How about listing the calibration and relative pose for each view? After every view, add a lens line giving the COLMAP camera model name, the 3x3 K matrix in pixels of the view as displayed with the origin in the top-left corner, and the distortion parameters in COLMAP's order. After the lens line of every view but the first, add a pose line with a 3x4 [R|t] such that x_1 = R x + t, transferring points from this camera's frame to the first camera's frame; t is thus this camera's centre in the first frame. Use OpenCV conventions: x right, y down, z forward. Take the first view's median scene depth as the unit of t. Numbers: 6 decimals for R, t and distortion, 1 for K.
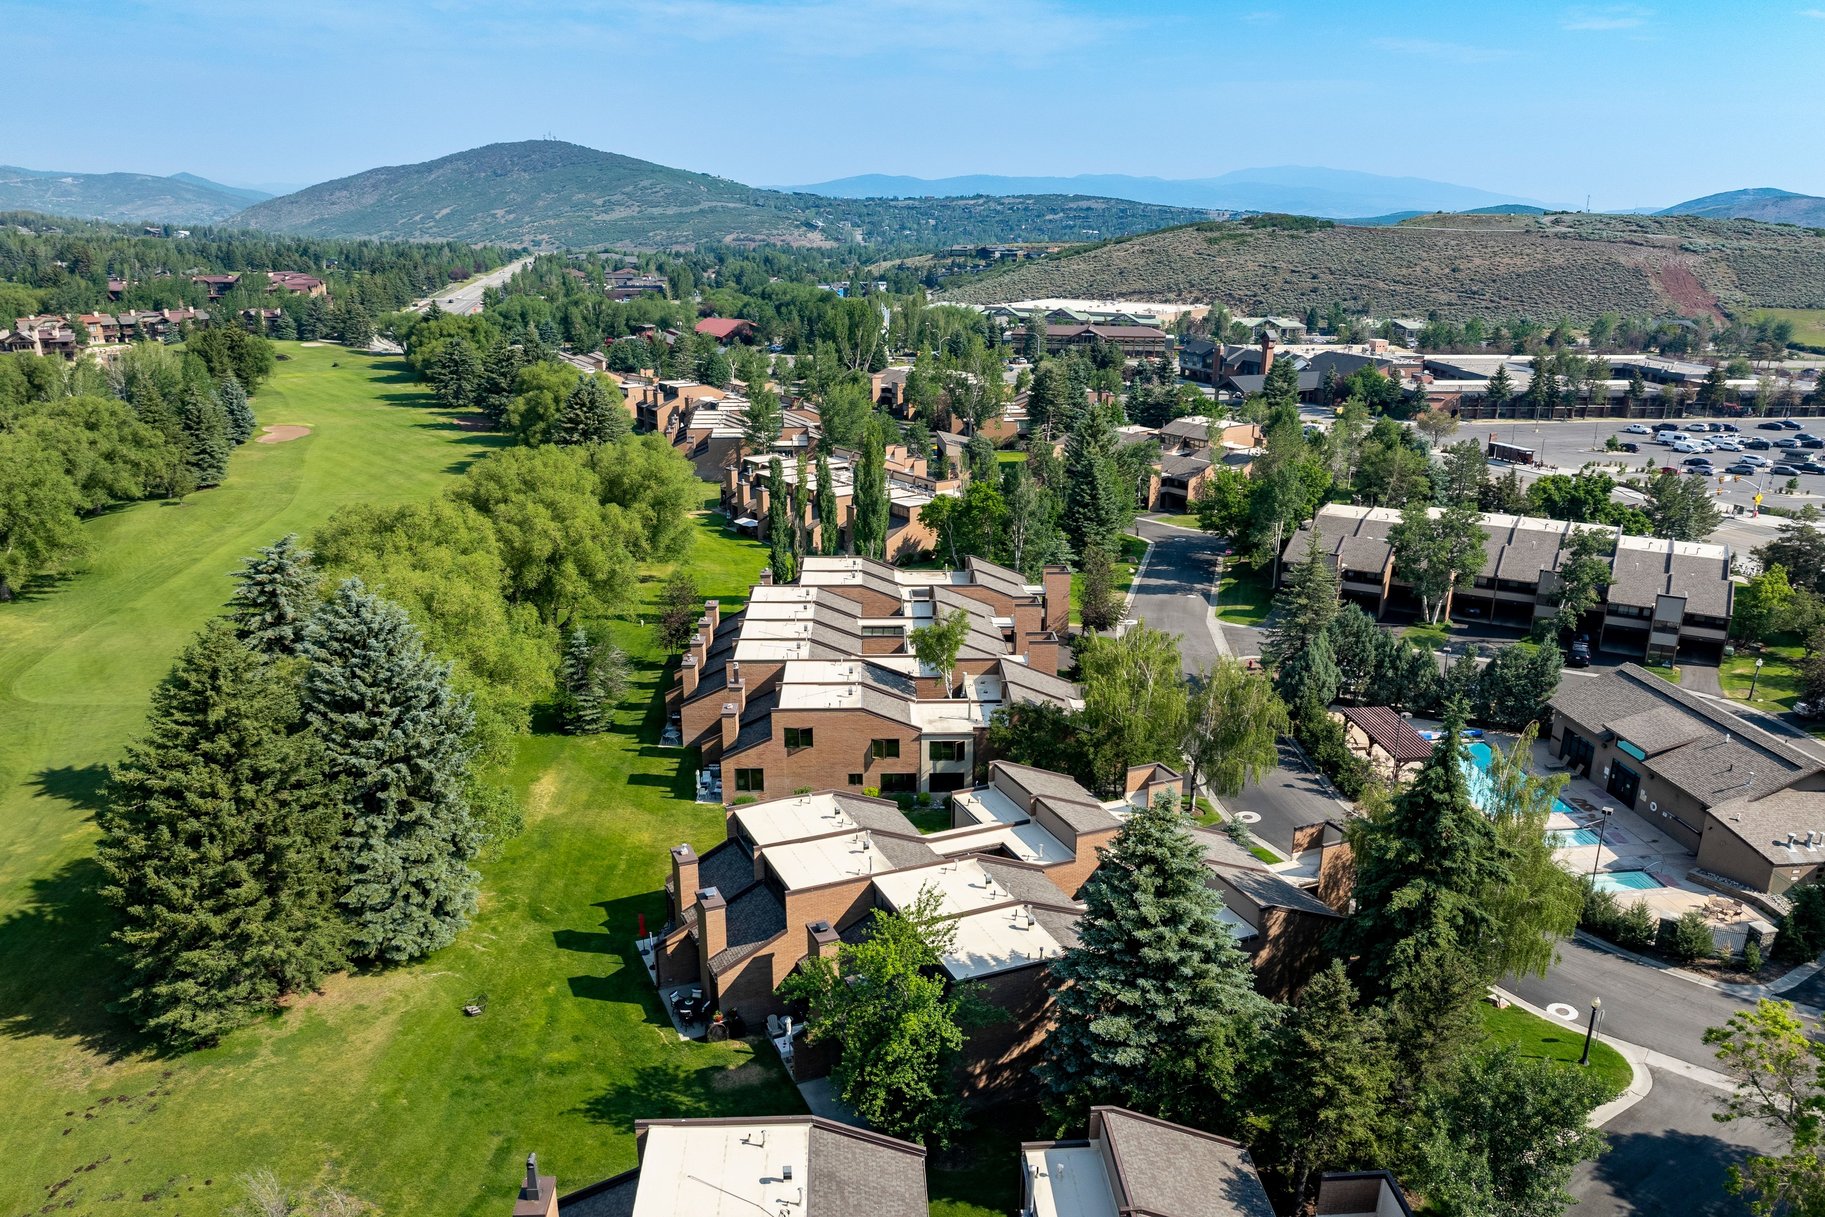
lens RADIAL K [[1323.8, 0, 921.0], [0, 1323.8, 649.0], [0, 0, 1]] dist [-0.037813, 0.001890]
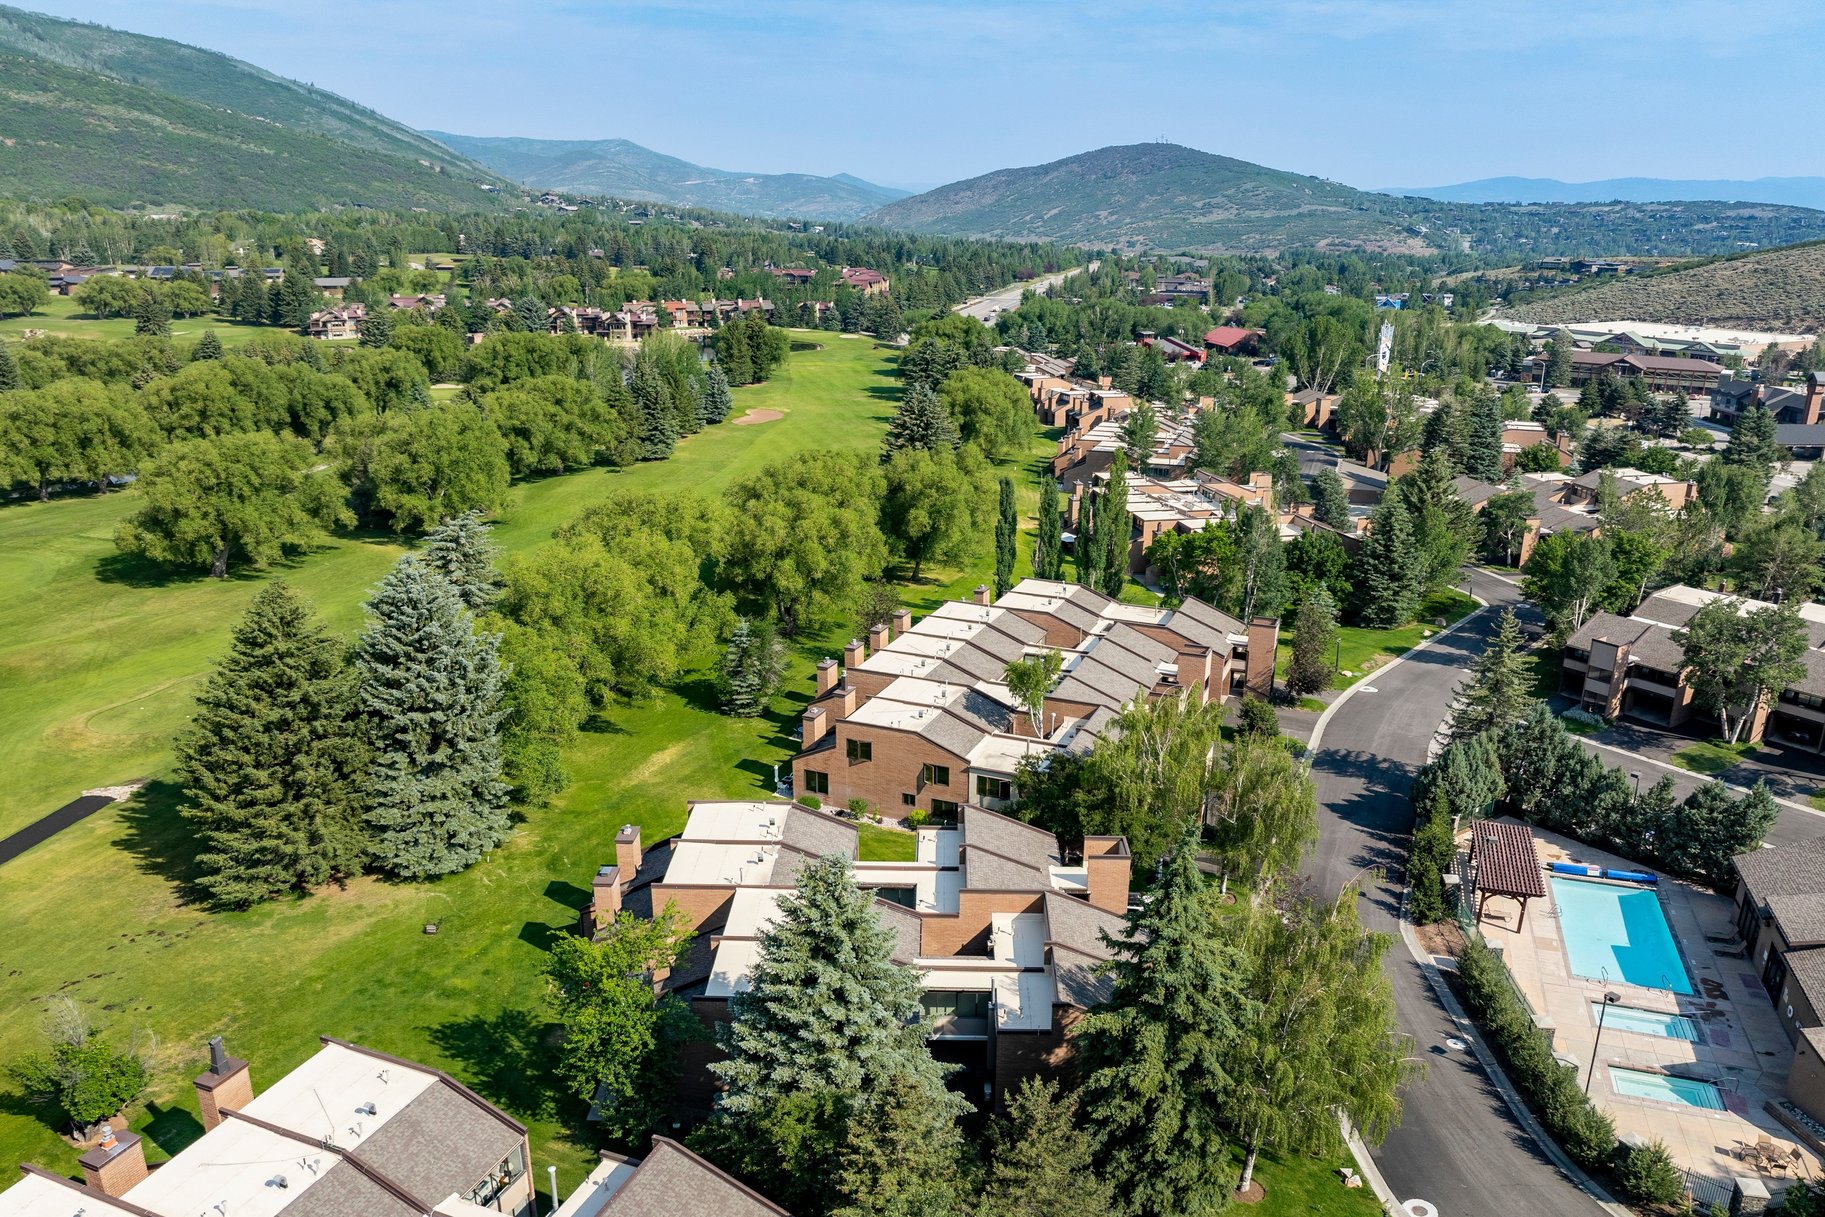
lens RADIAL K [[1323.8, 0, 921.0], [0, 1323.8, 649.0], [0, 0, 1]] dist [-0.037813, 0.001890]
pose [[0.907454, 0.132779, -0.398618, 0.151512], [-0.133264, 0.990723, 0.026633, -0.019607], [0.398457, 0.028954, 0.916730, 0.026681]]
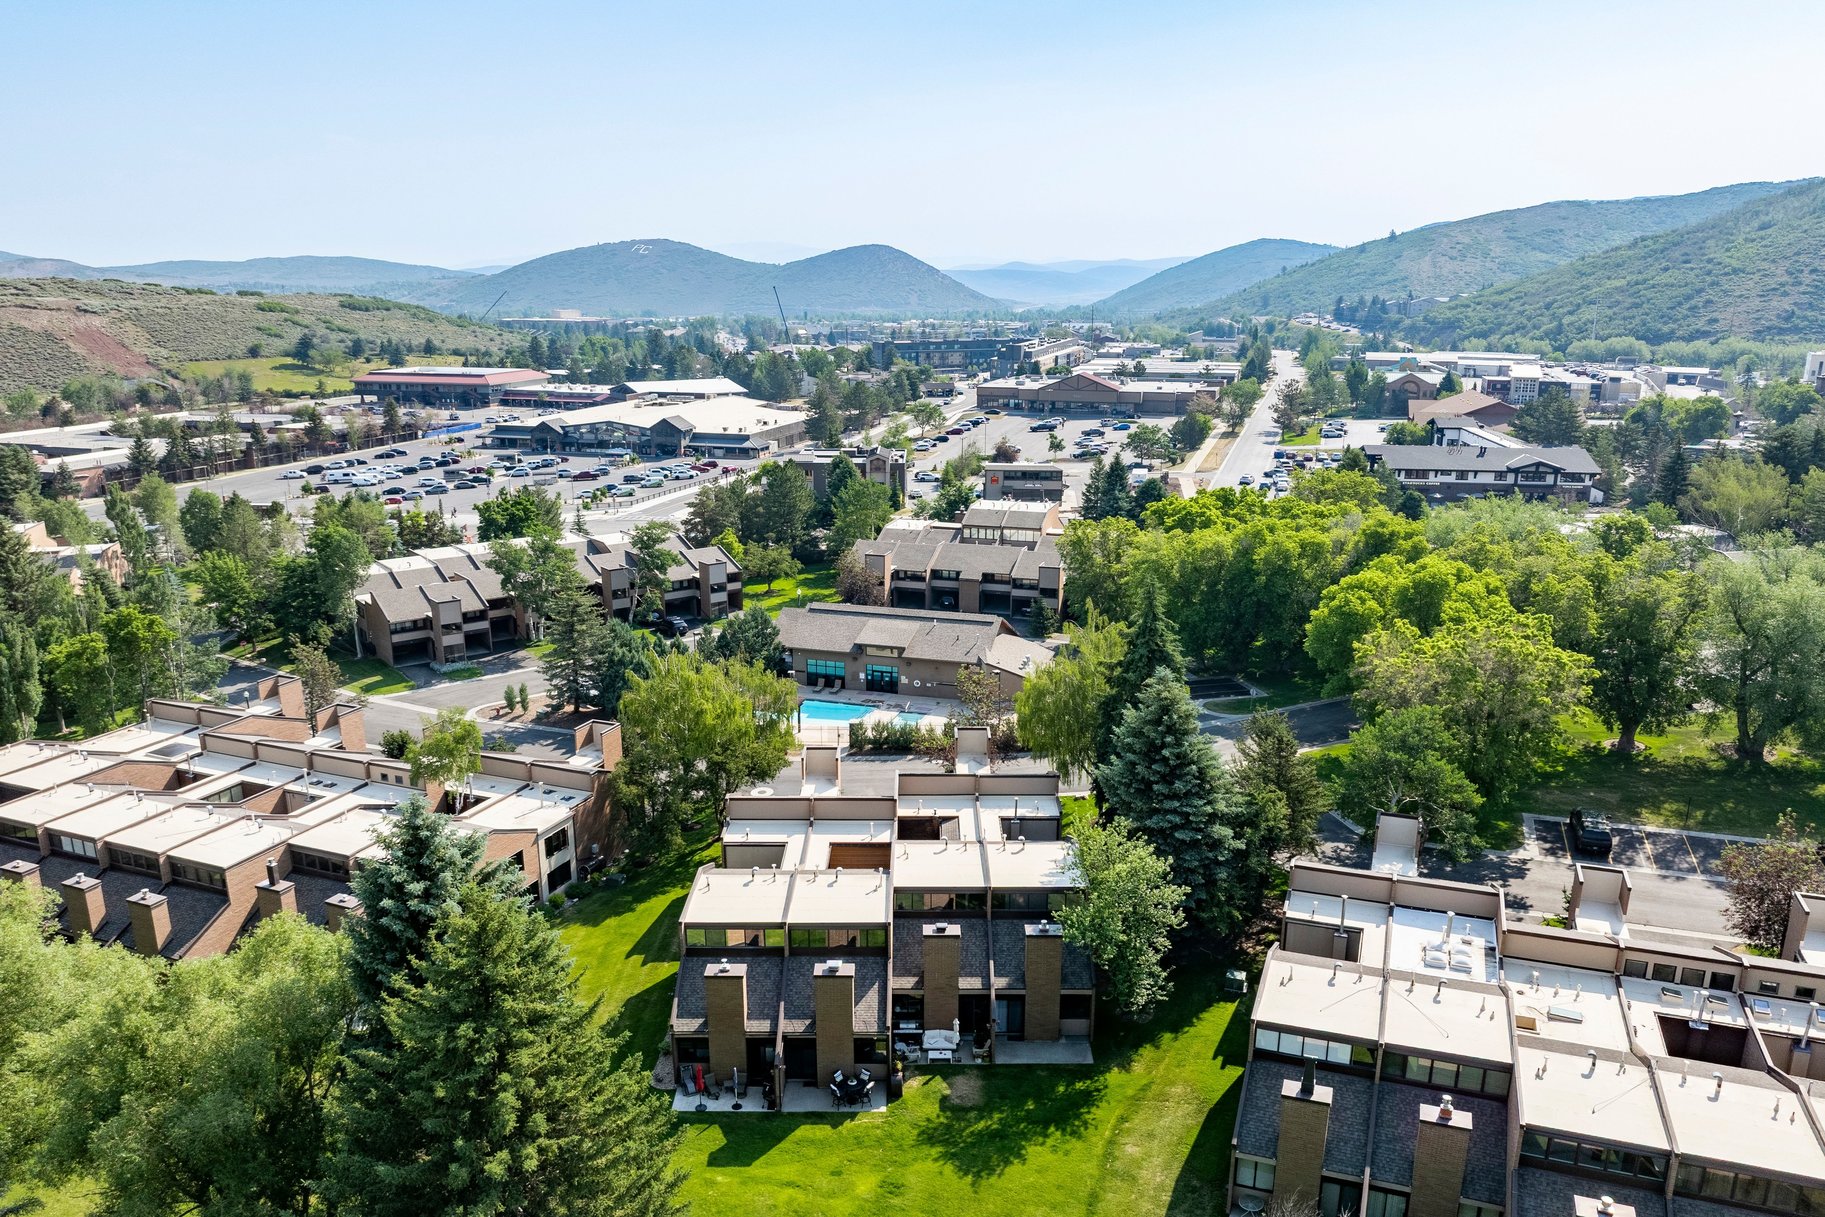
lens RADIAL K [[1323.8, 0, 921.0], [0, 1323.8, 649.0], [0, 0, 1]] dist [-0.037813, 0.001890]
pose [[0.400195, -0.249223, 0.881891, -0.283079], [0.287259, 0.947928, 0.137529, -0.045197], [-0.870245, 0.198293, 0.450948, 0.142761]]
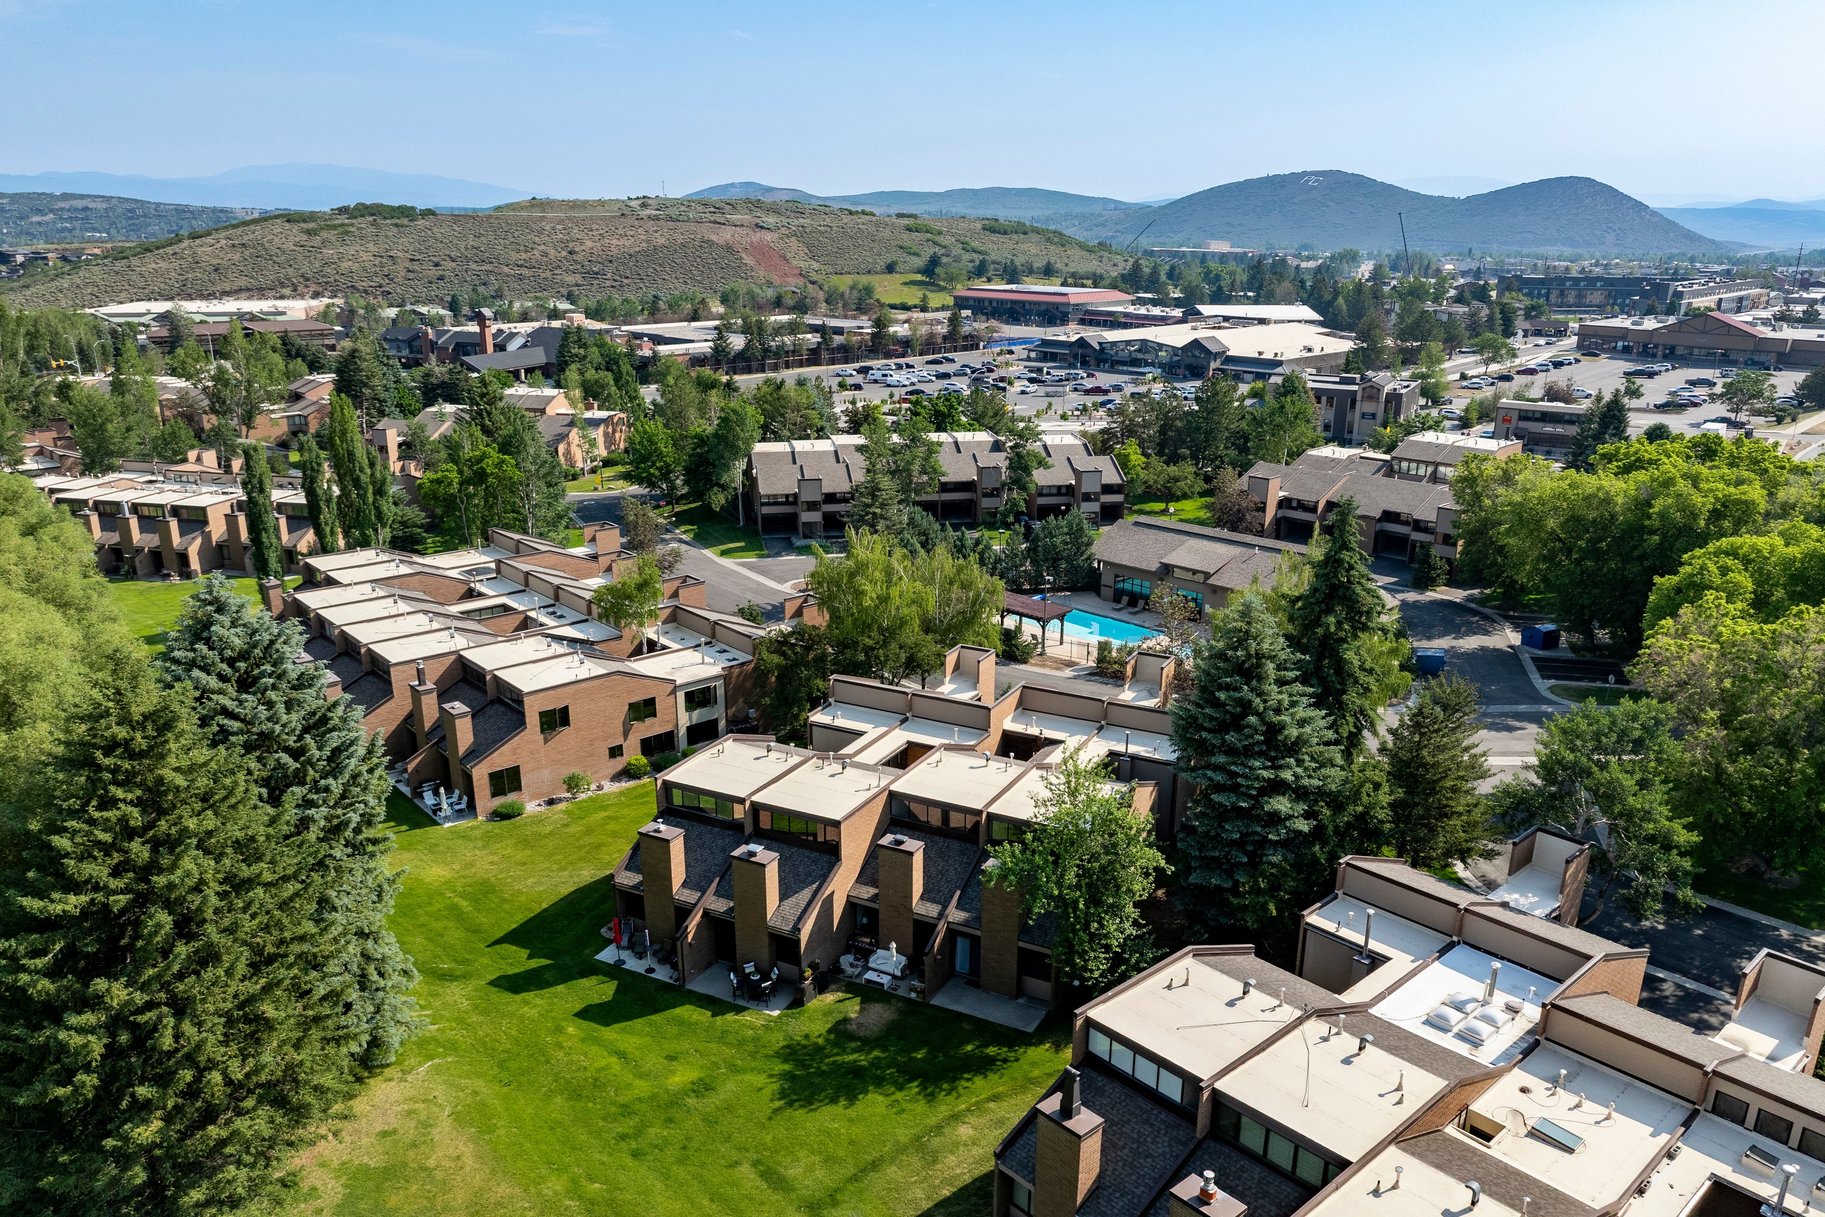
lens RADIAL K [[1323.8, 0, 921.0], [0, 1323.8, 649.0], [0, 0, 1]] dist [-0.037813, 0.001890]
pose [[0.778811, -0.198330, 0.595078, -0.176899], [0.196936, 0.978040, 0.068225, 0.003904], [-0.595541, 0.064058, 0.800767, 0.063372]]
